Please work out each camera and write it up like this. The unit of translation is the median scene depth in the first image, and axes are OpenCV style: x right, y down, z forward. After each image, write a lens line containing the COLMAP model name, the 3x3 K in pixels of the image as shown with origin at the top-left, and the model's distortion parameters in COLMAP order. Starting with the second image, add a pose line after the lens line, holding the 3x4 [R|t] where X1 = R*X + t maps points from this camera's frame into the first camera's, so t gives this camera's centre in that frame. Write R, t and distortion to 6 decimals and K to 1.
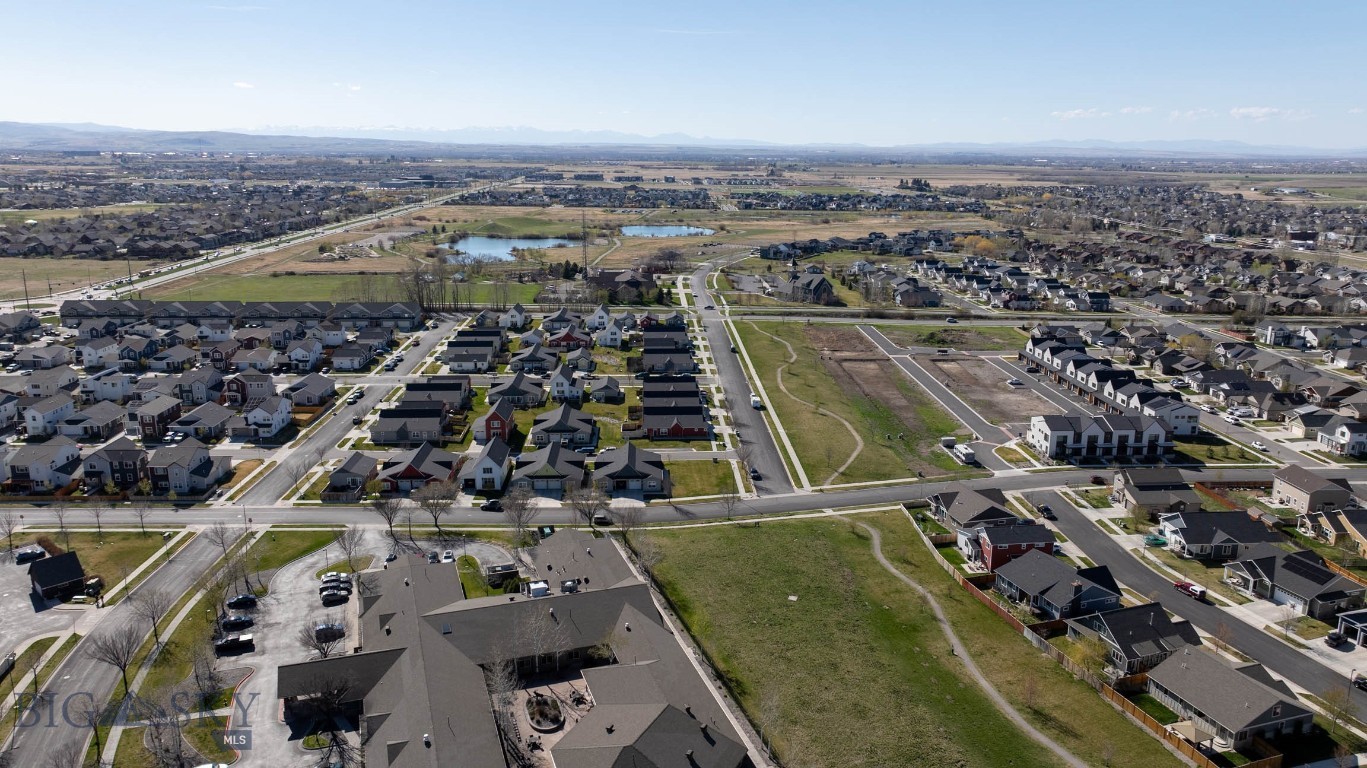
lens RADIAL K [[959.0, 0, 688.4], [0, 959.0, 370.7], [0, 0, 1]] dist [-0.032740, 0.036555]
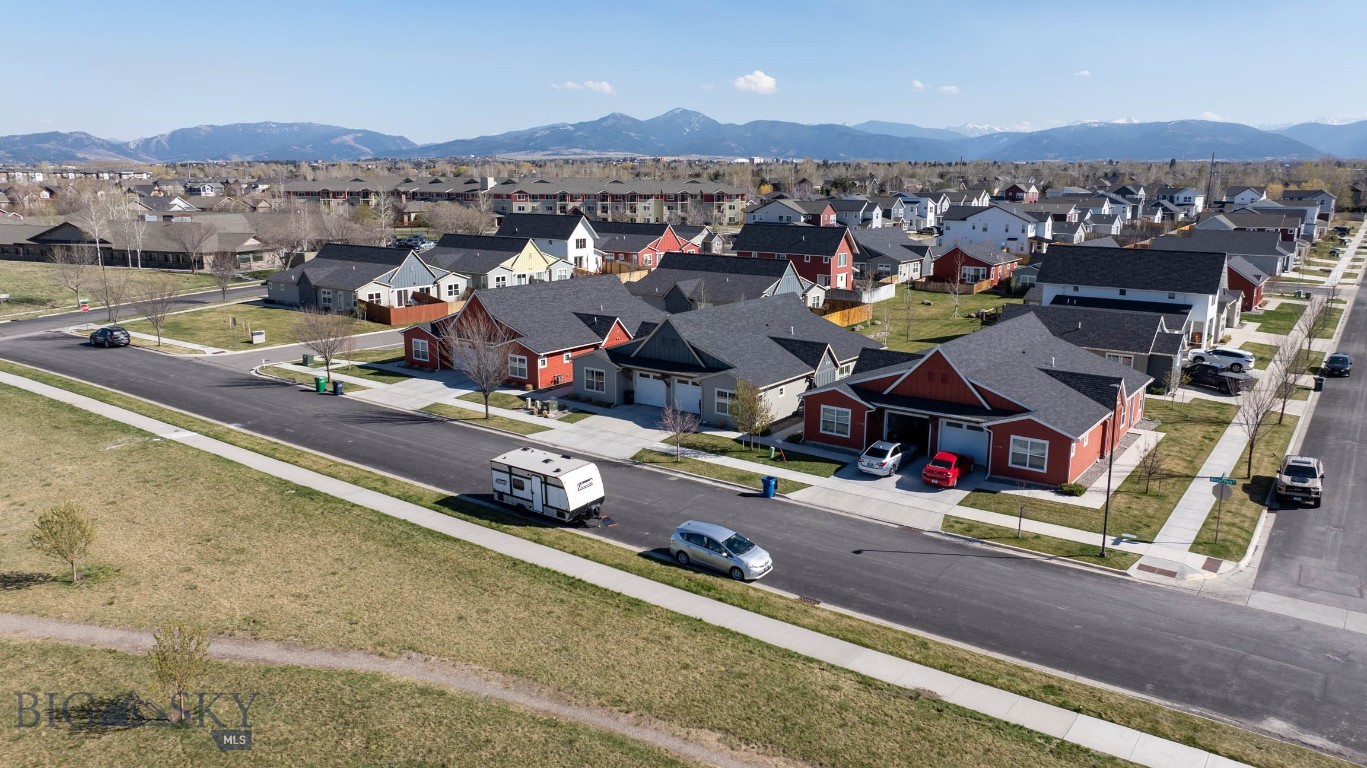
lens RADIAL K [[959.0, 0, 685.6], [0, 959.0, 382.2], [0, 0, 1]] dist [-0.032740, 0.036555]
pose [[-0.627167, 0.160208, -0.762230, 0.201875], [-0.184475, 0.920220, 0.345201, -0.047067], [0.756724, 0.357111, -0.547577, 1.293332]]
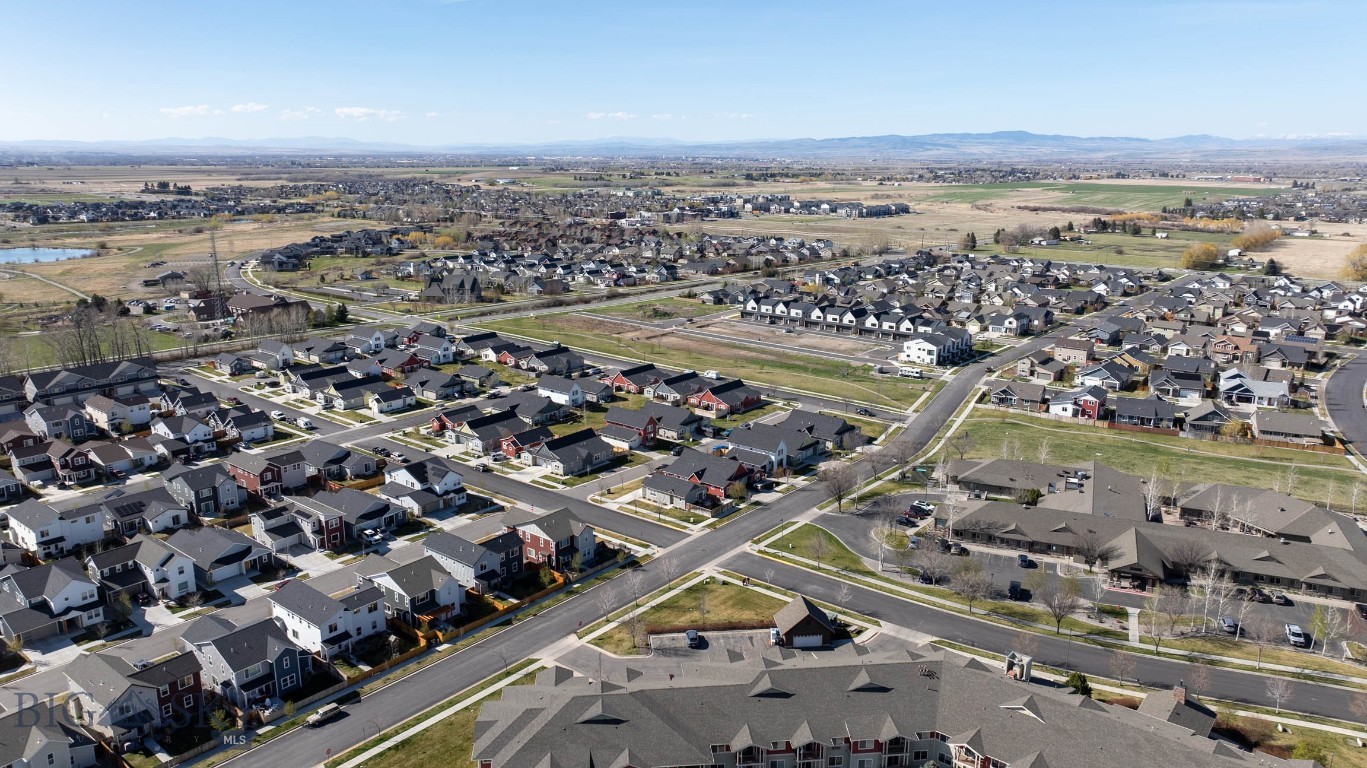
lens RADIAL K [[959.0, 0, 688.1], [0, 959.0, 378.6], [0, 0, 1]] dist [-0.032740, 0.036555]
pose [[0.664744, -0.178508, 0.725431, -0.909269], [0.171282, 0.981584, 0.084587, -0.074578], [-0.727171, 0.068025, 0.683078, 0.292879]]
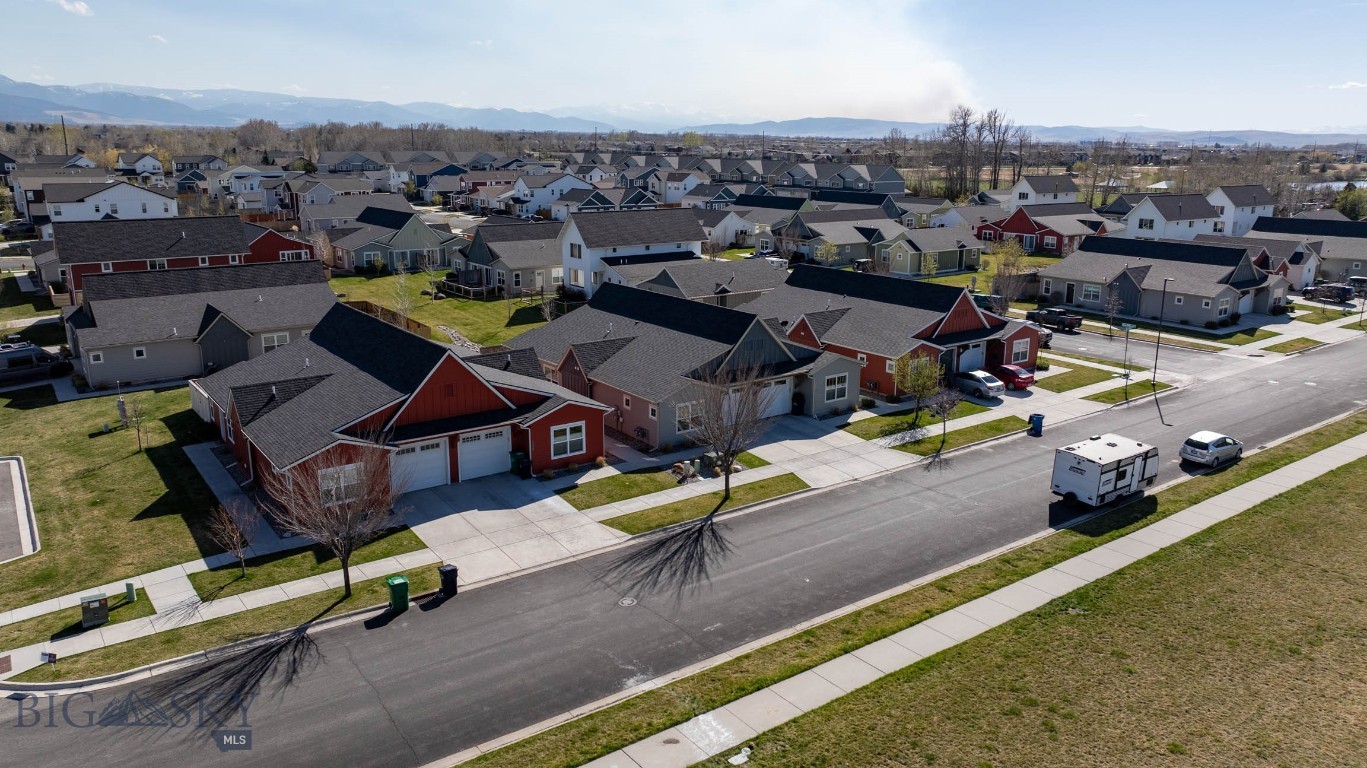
lens RADIAL K [[959.0, 0, 691.9], [0, 959.0, 377.6], [0, 0, 1]] dist [-0.032740, 0.036555]
pose [[0.560321, 0.196951, -0.804519, 0.181145], [-0.194947, 0.975390, 0.103008, 0.018343], [0.805007, 0.099121, 0.584926, 1.009241]]
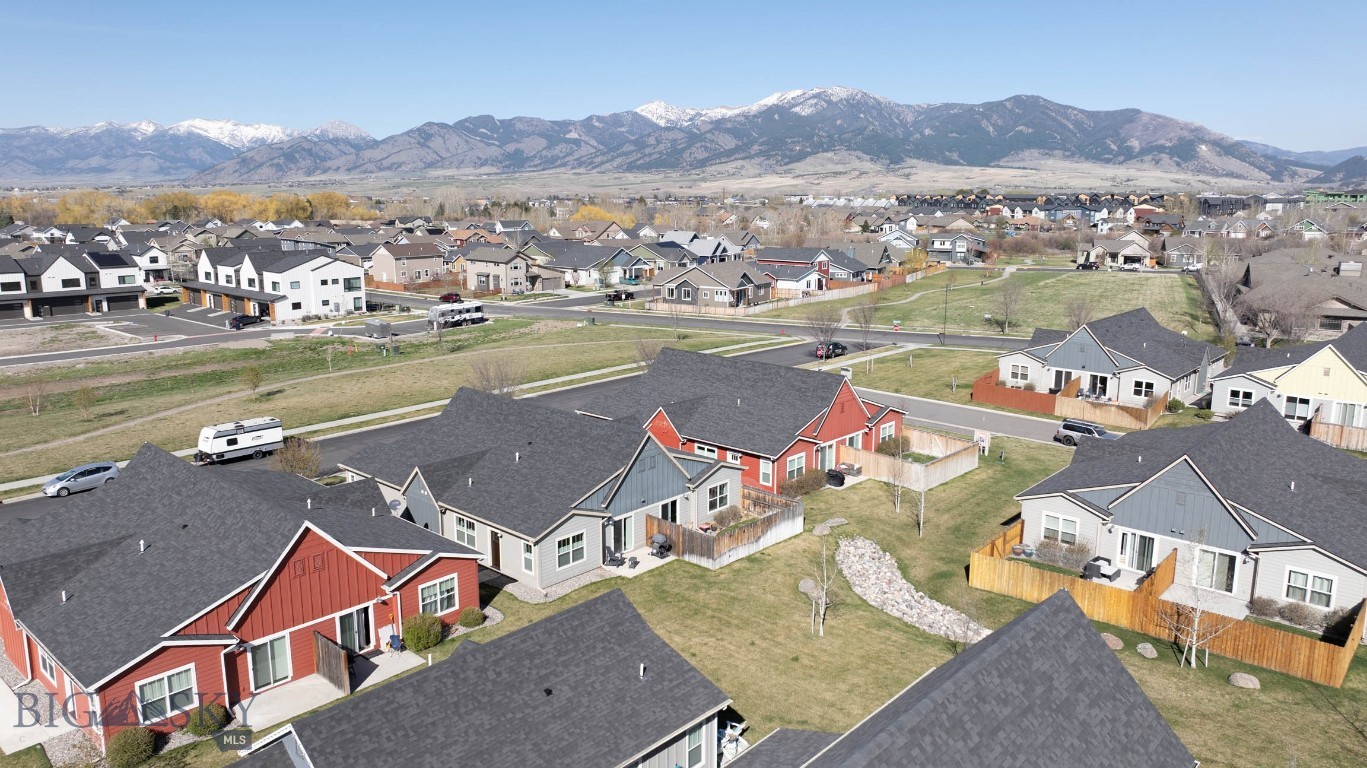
lens RADIAL K [[959.0, 0, 687.6], [0, 959.0, 384.8], [0, 0, 1]] dist [-0.032740, 0.036555]
pose [[-0.711006, -0.147855, 0.687466, -0.193379], [0.156735, 0.919727, 0.359911, -0.053866], [-0.685496, 0.363649, -0.630758, 1.259028]]
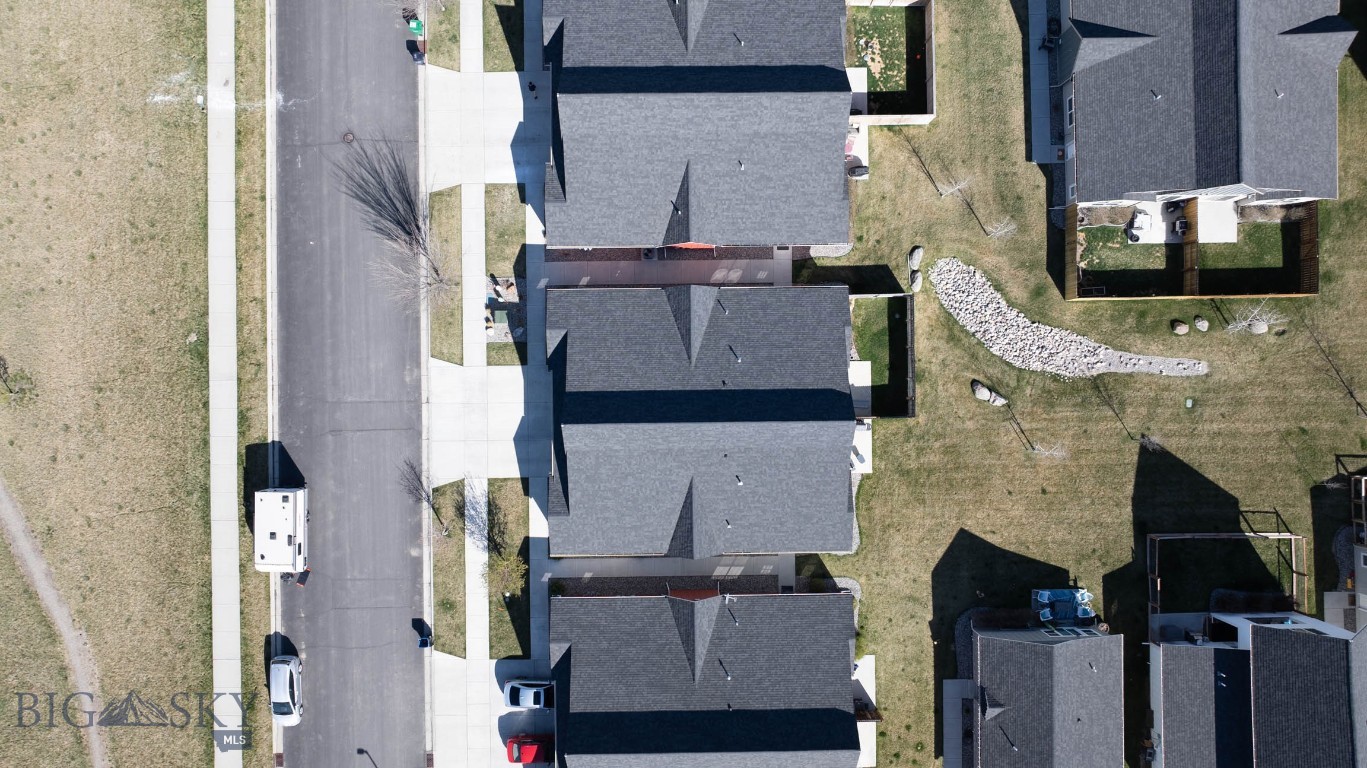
lens RADIAL K [[959.0, 0, 681.8], [0, 959.0, 381.8], [0, 0, 1]] dist [-0.032740, 0.036555]
pose [[-0.999411, -0.033425, -0.007709, -0.012750], [-0.000018, -0.224204, 0.974542, -0.182875], [-0.034303, 0.973969, 0.224071, 1.088662]]
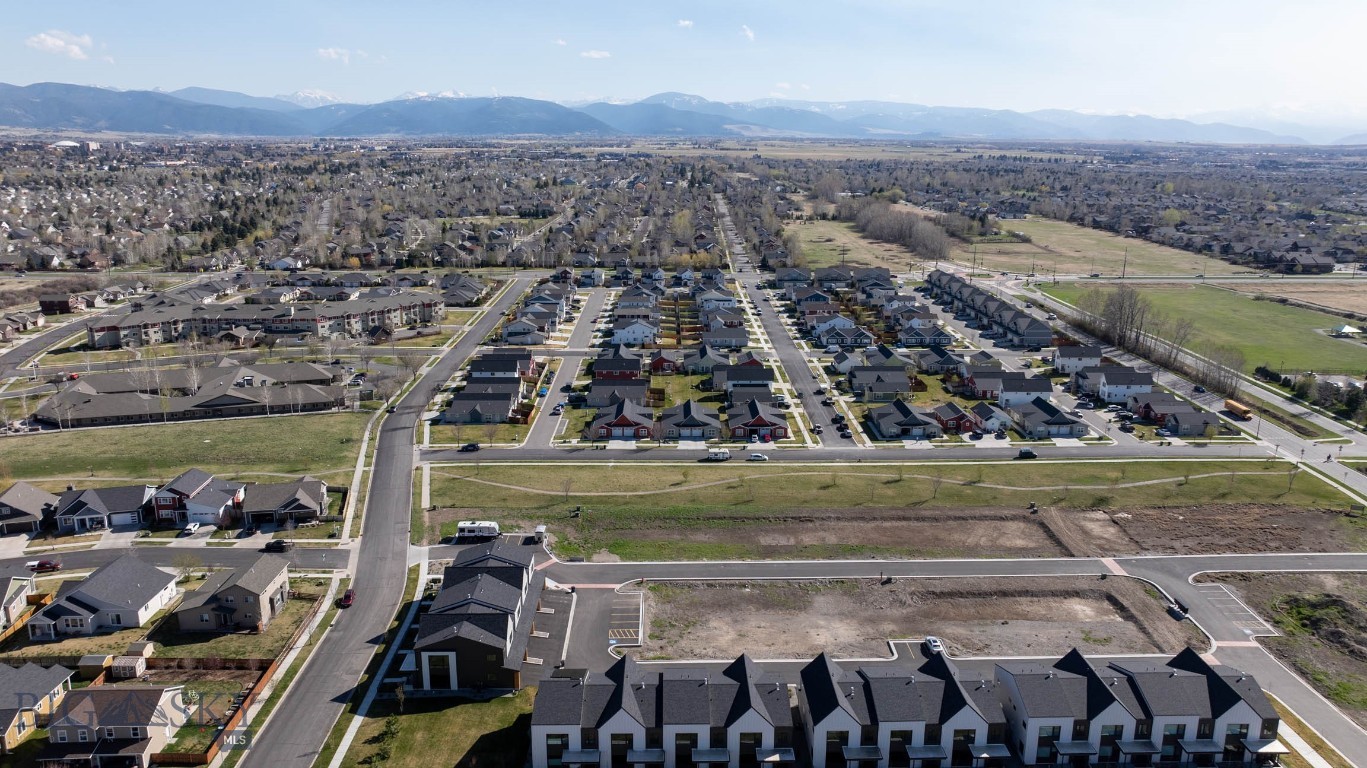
lens RADIAL K [[959.0, 0, 687.4], [0, 959.0, 378.9], [0, 0, 1]] dist [-0.032740, 0.036555]
pose [[-0.023776, 0.233748, -0.972007, 1.007660], [-0.235502, 0.943609, 0.232679, -0.251200], [0.971583, 0.234442, 0.032613, 1.100341]]
